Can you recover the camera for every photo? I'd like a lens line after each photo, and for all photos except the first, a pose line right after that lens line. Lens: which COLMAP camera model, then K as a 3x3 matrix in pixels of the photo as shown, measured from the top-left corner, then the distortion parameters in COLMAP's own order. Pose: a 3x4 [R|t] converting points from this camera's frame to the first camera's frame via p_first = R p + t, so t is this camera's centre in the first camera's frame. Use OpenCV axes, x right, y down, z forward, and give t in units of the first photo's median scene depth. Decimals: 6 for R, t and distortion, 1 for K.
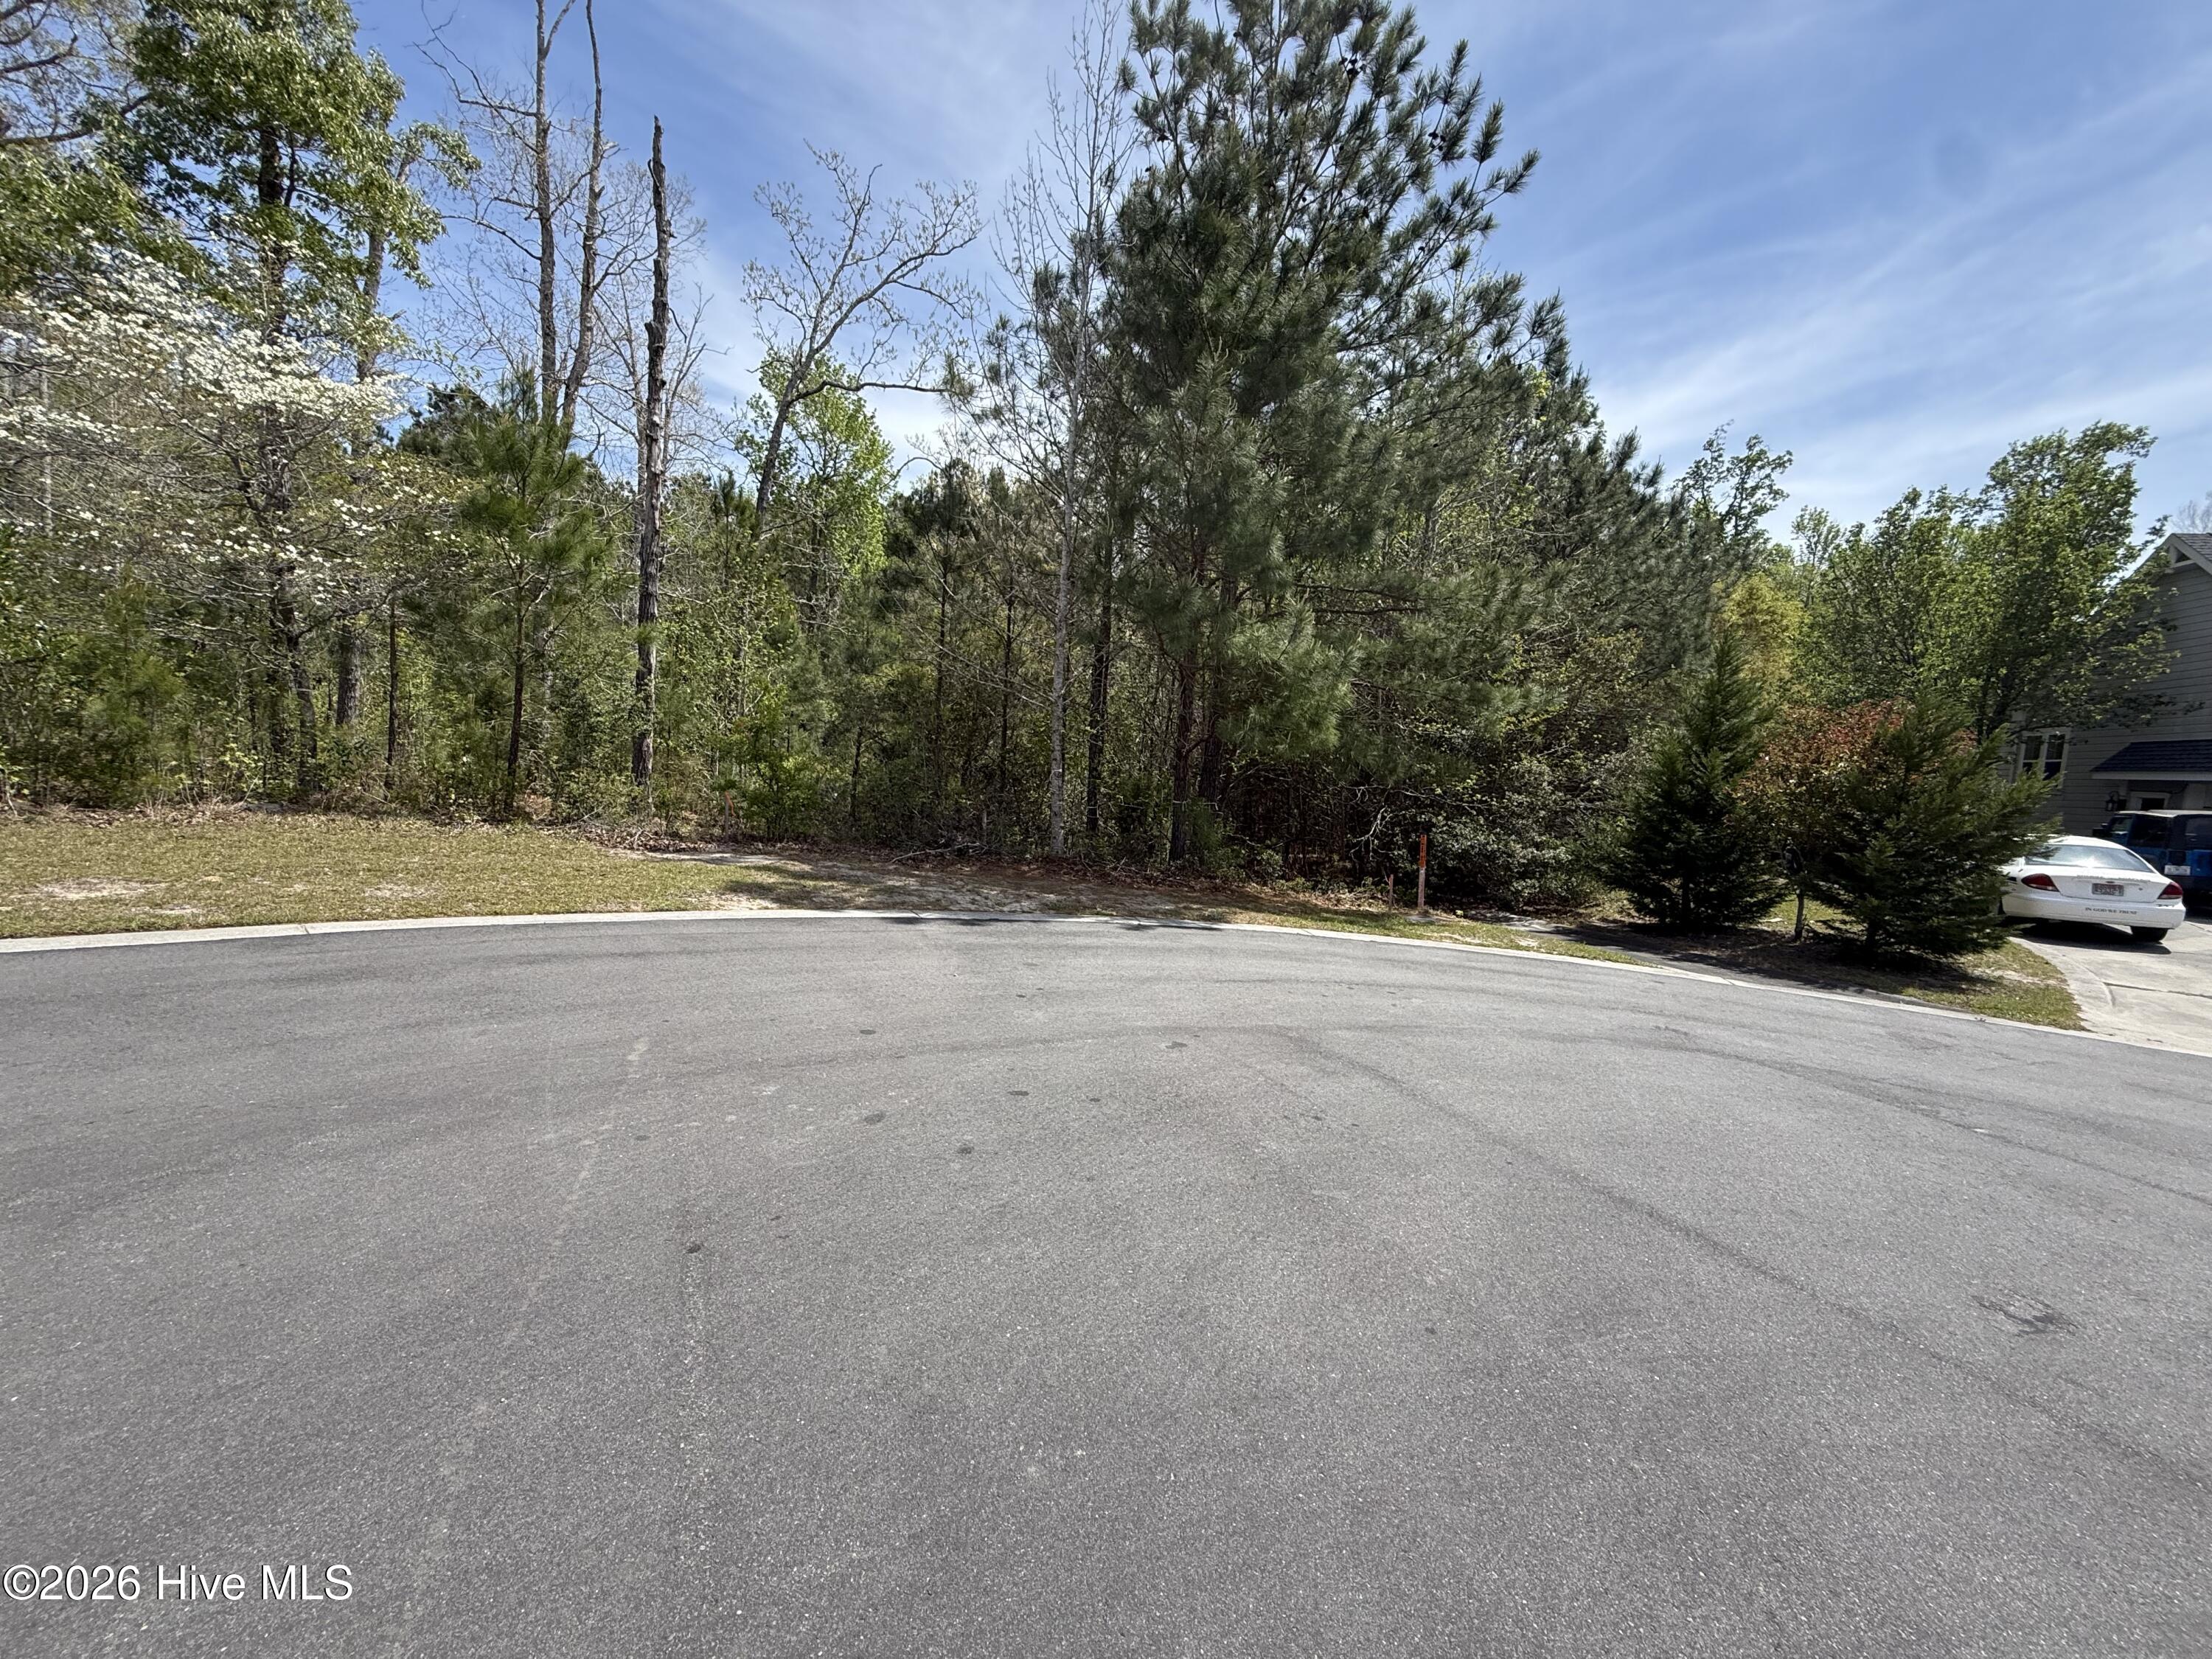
lens RADIAL K [[895.8, 0, 1106.9], [0, 895.8, 838.5], [0, 0, 1]] dist [-0.025304, -0.000273]
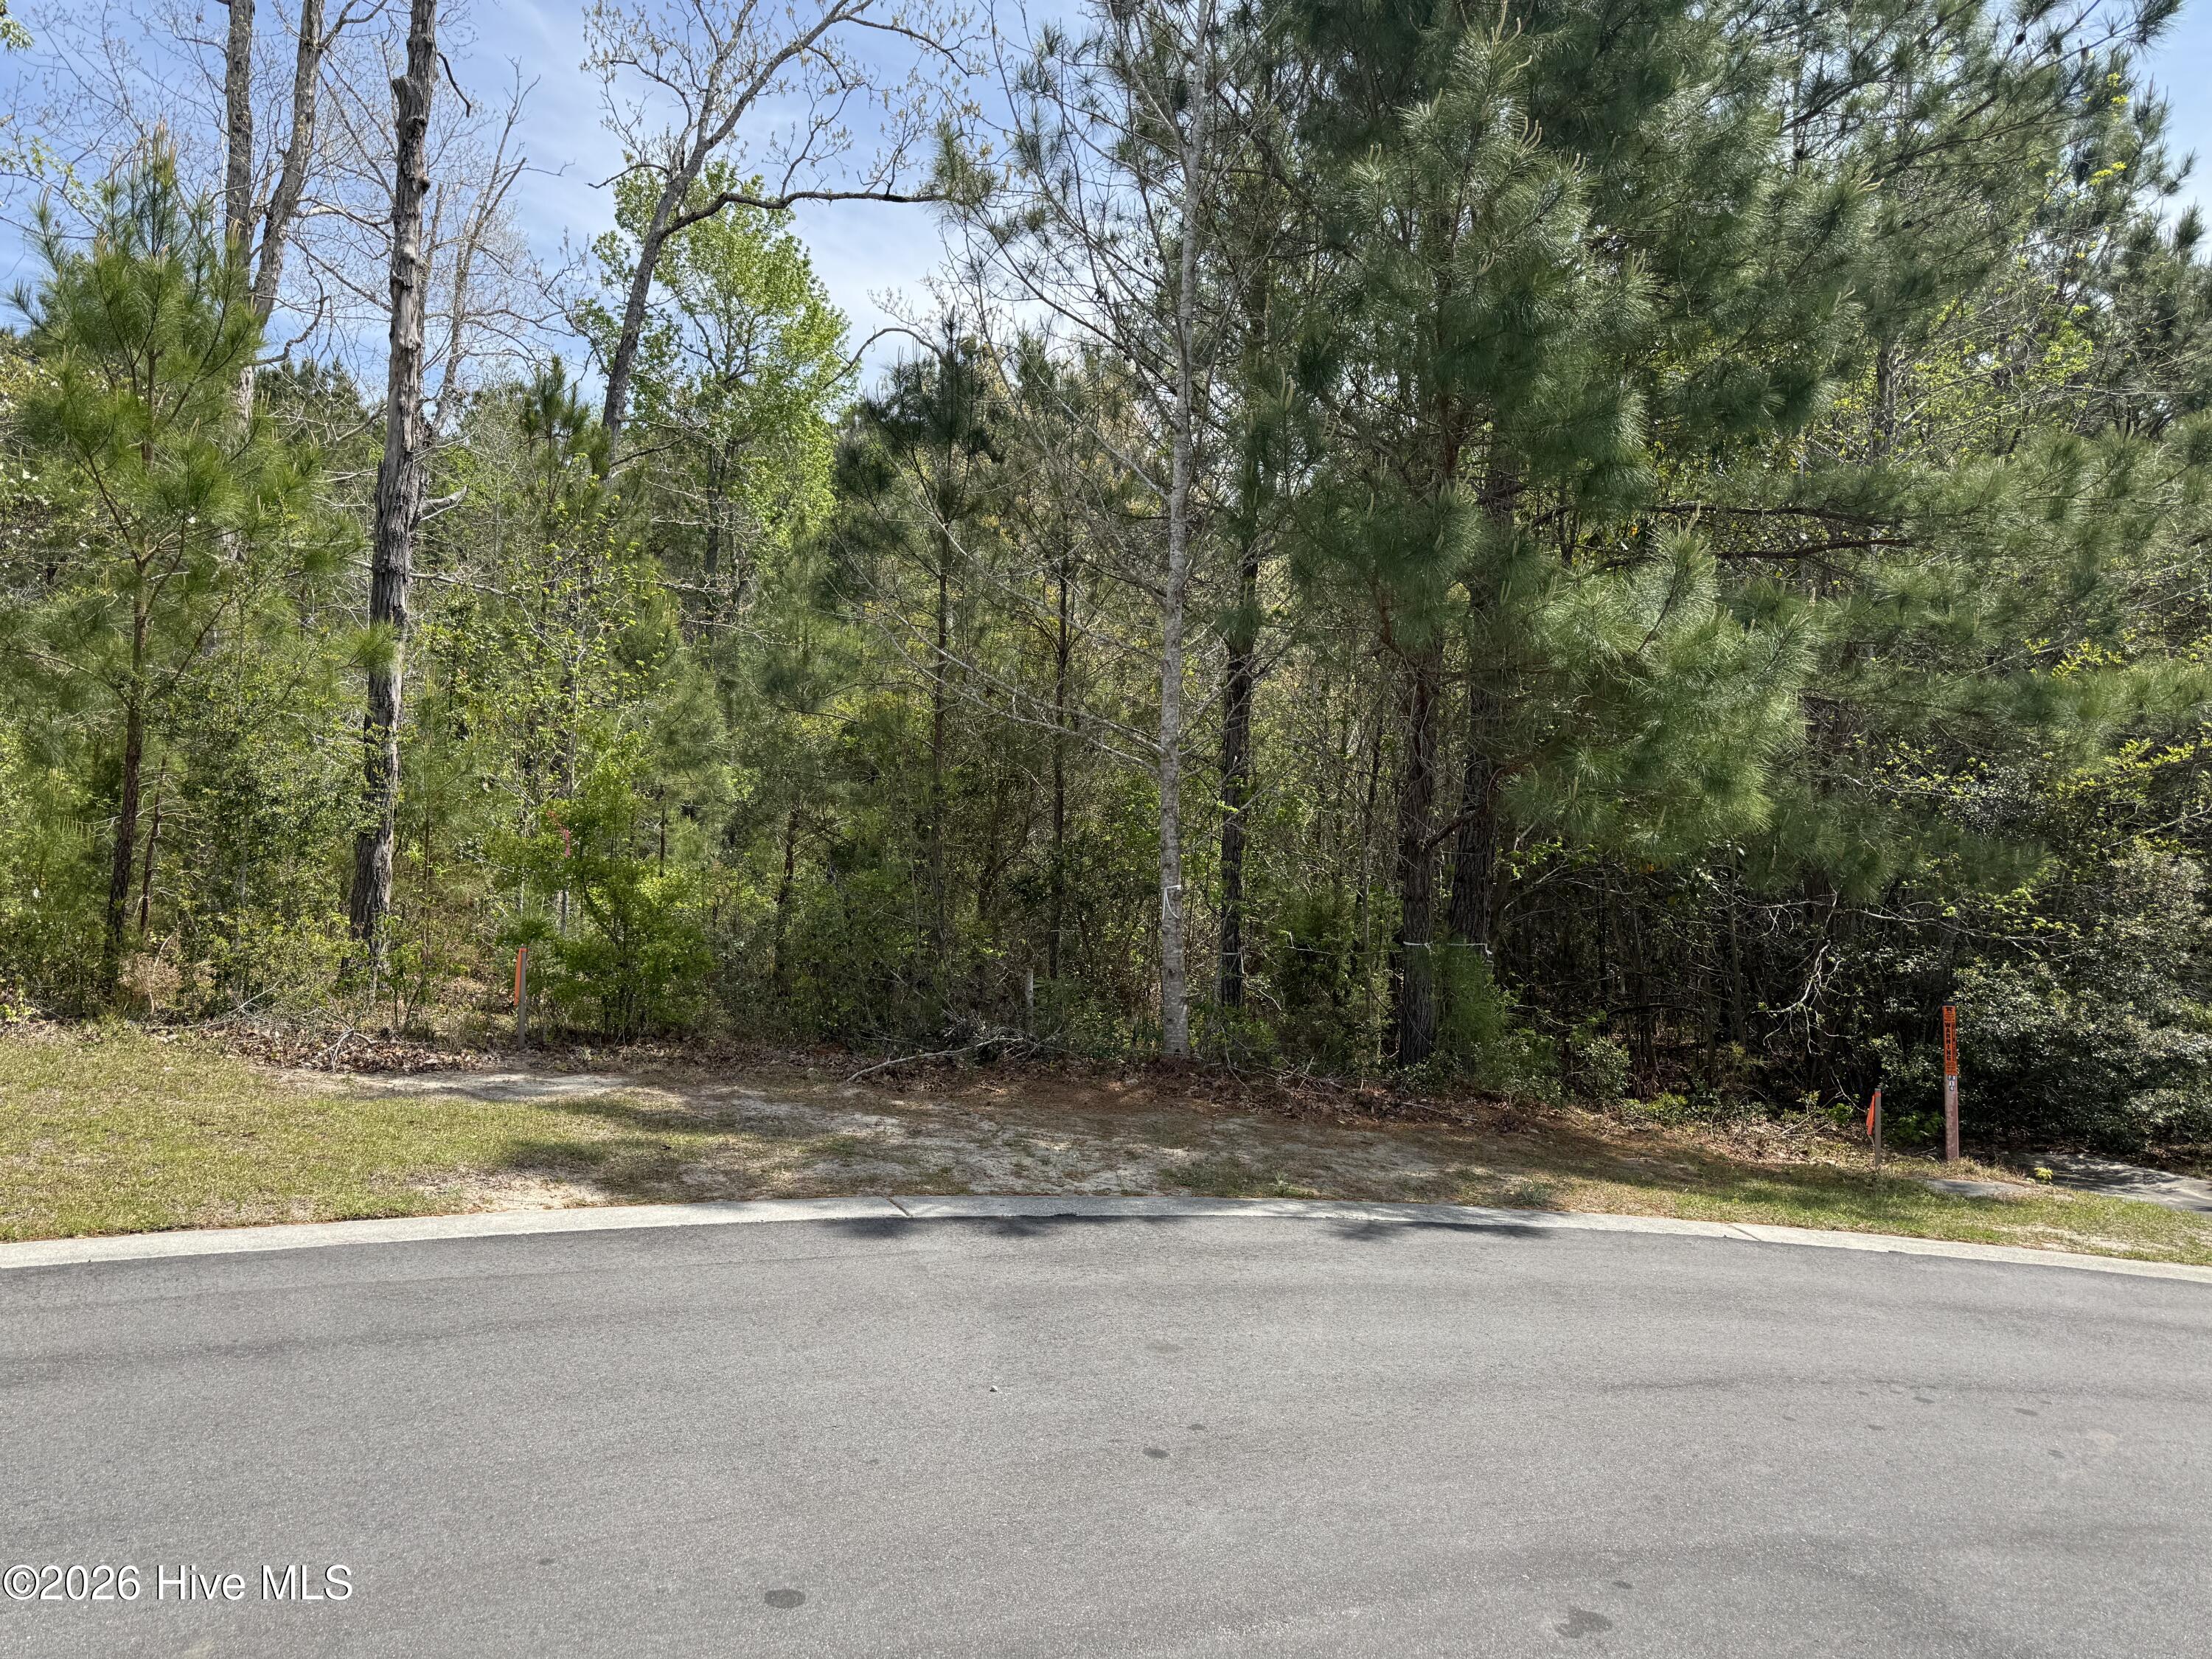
lens RADIAL K [[1553.1, 0, 1106.6], [0, 1553.1, 857.3], [0, 0, 1]] dist [0.057956, -0.104280]
pose [[0.997112, -0.024380, -0.071920, -0.025955], [0.018007, 0.995960, -0.087971, -0.014792], [0.073774, 0.086422, 0.993523, 0.111011]]
